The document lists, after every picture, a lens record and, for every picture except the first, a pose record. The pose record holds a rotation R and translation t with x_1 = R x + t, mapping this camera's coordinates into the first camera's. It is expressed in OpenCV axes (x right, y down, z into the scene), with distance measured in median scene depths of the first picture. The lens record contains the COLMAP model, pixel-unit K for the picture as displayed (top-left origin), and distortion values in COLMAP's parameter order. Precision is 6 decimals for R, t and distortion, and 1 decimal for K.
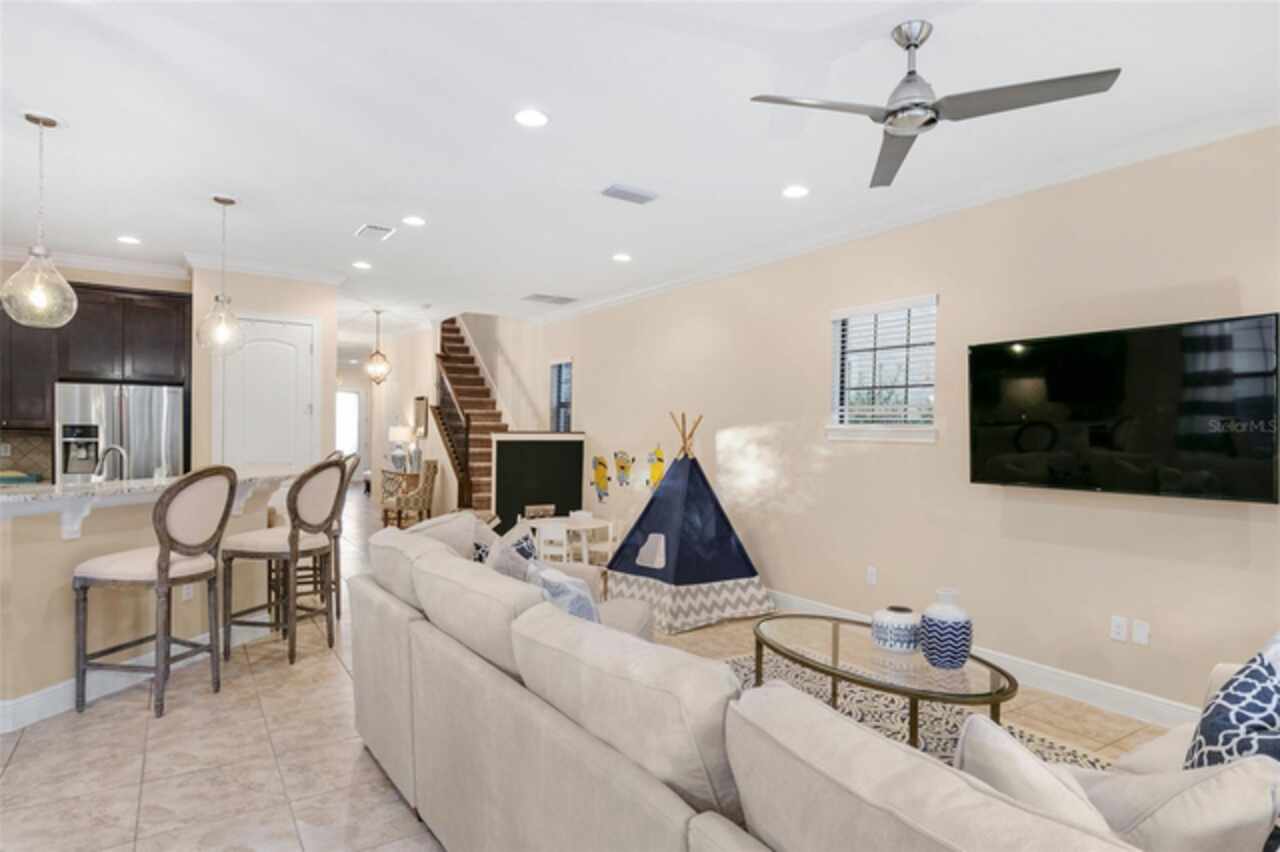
lens RADIAL K [[726.4, 0, 640.0], [0, 726.4, 426.0], [0, 0, 1]] dist [-0.001413, 0.000123]
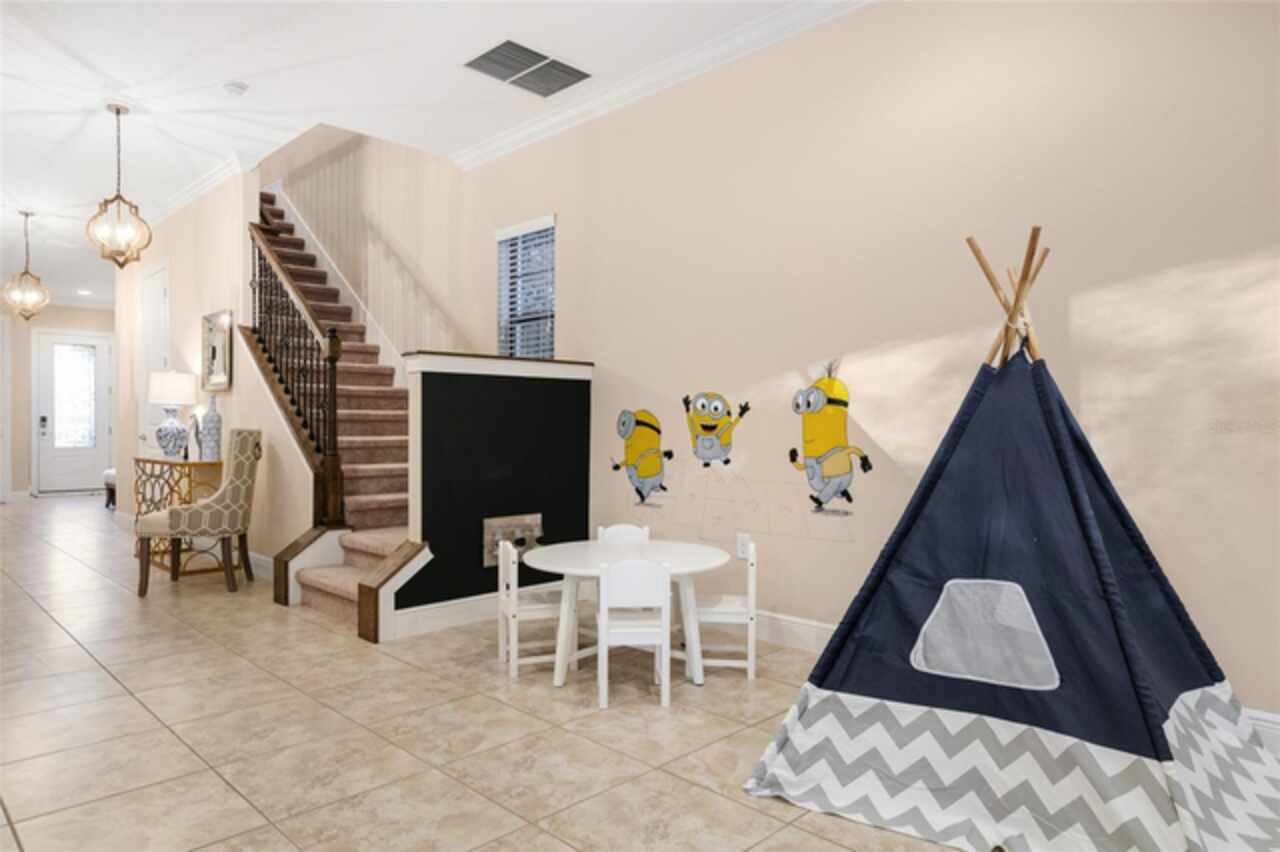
lens RADIAL K [[824.6, 0, 640.0], [0, 824.6, 426.0], [0, 0, 1]] dist [0.006564, -0.000845]
pose [[0.980046, -0.013834, 0.198289, -0.145434], [0.012245, 0.999882, 0.009236, 0.043310], [-0.198393, -0.006624, 0.980100, 0.426416]]
